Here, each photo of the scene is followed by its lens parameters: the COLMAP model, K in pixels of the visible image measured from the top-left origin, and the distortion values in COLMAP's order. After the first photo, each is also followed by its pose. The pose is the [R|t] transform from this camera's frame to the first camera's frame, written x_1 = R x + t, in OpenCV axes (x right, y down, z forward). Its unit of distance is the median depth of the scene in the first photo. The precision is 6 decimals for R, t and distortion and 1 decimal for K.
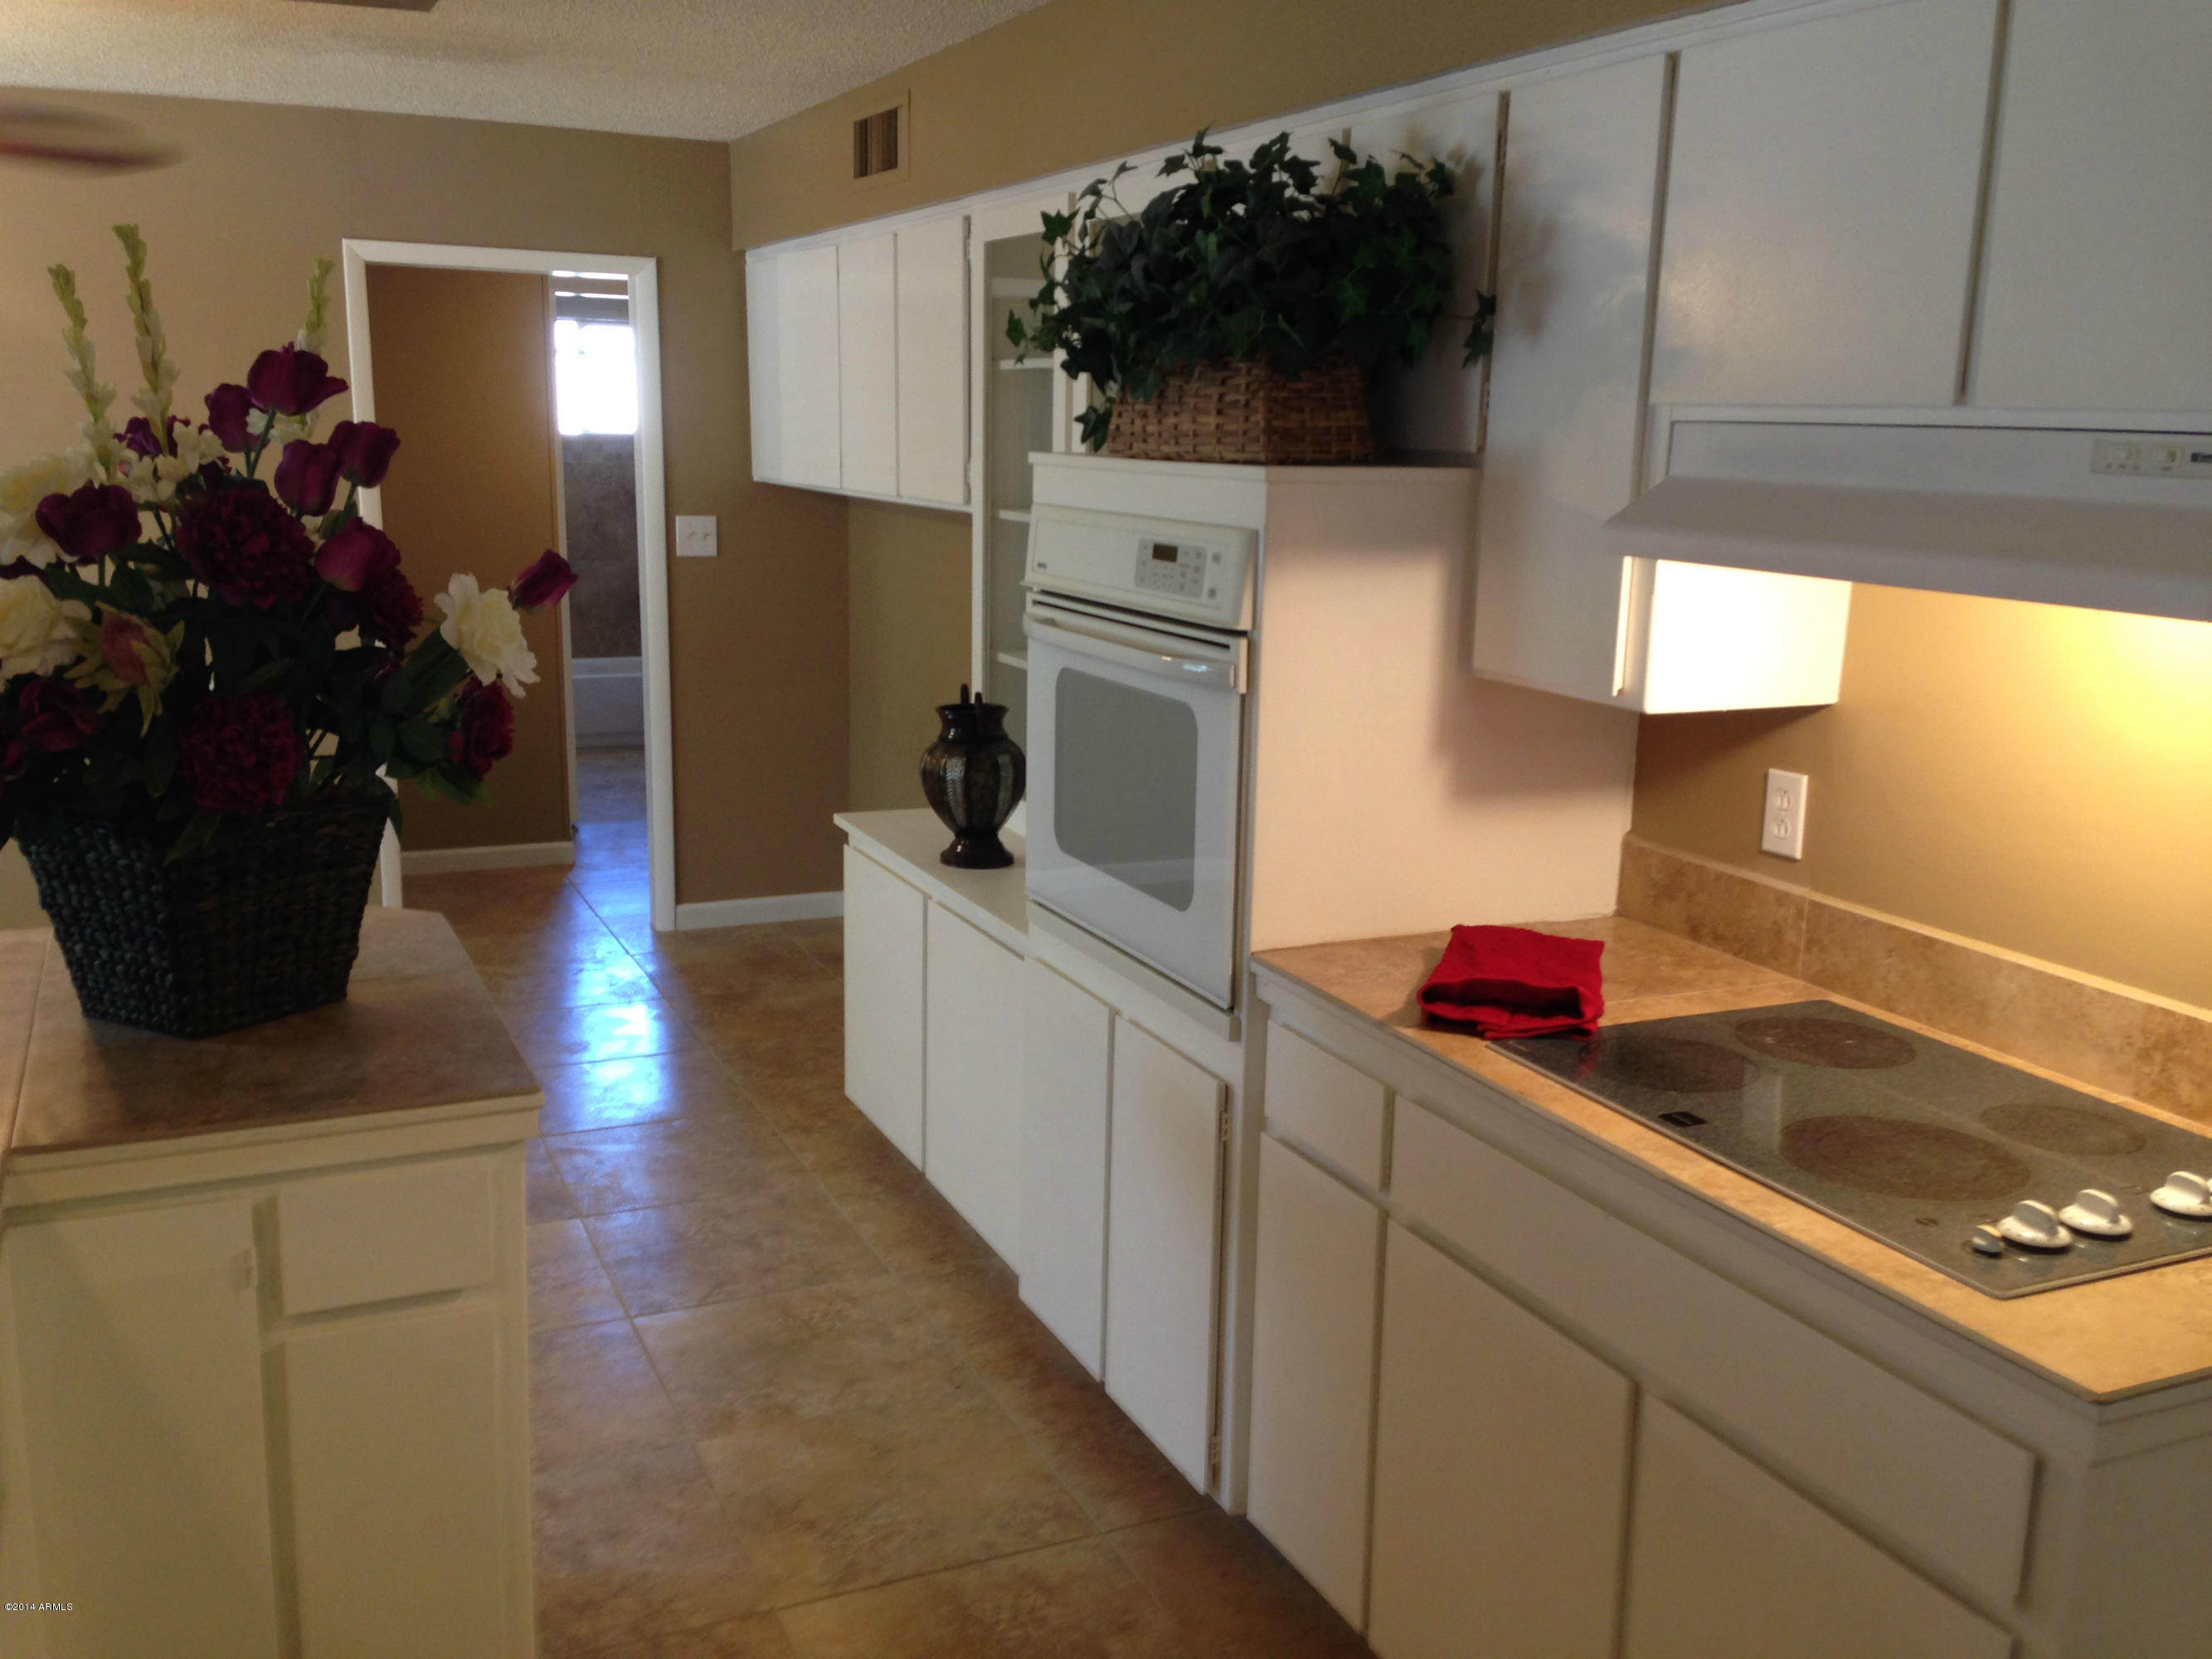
lens RADIAL K [[2016.9, 0, 1106.0], [0, 2016.9, 829.5], [0, 0, 1]] dist [0.000446, -0.005723]
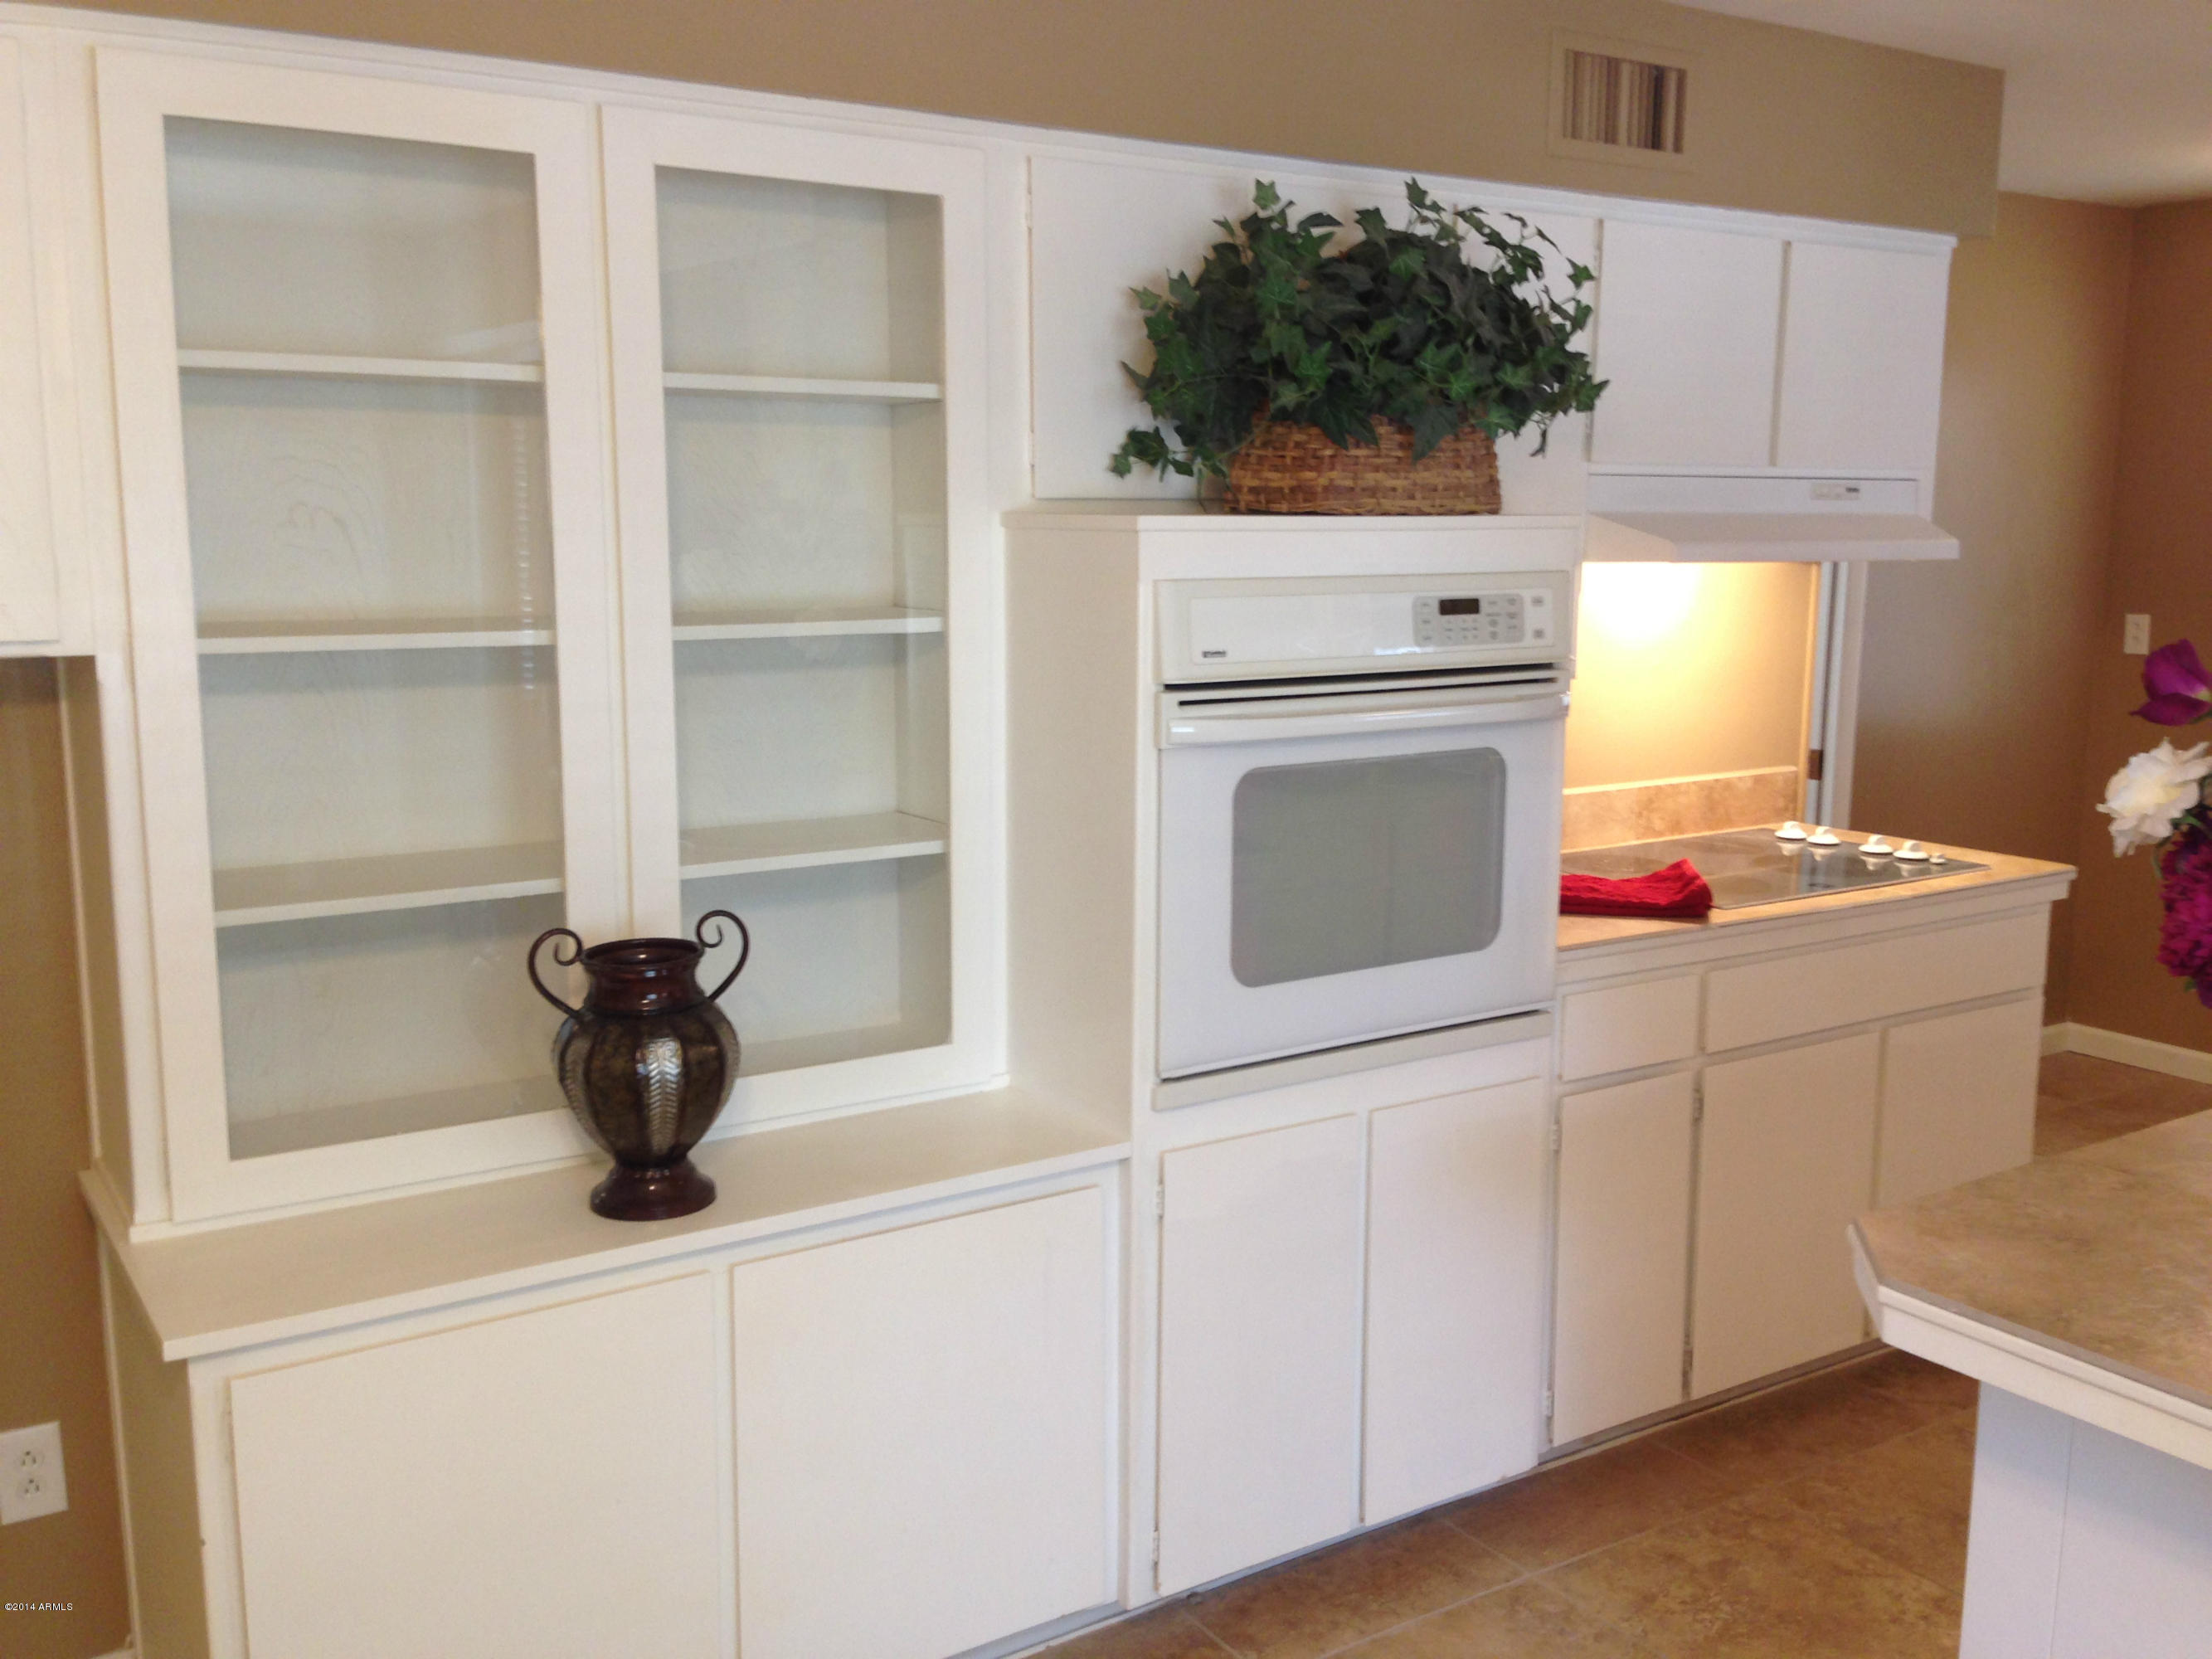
lens RADIAL K [[2016.9, 0, 1106.0], [0, 2016.9, 829.5], [0, 0, 1]] dist [0.000446, -0.005723]
pose [[-0.169399, -0.173506, 0.970154, -0.954206], [0.193539, 0.959357, 0.205369, -0.278445], [-0.966357, 0.222552, -0.128934, 1.365226]]
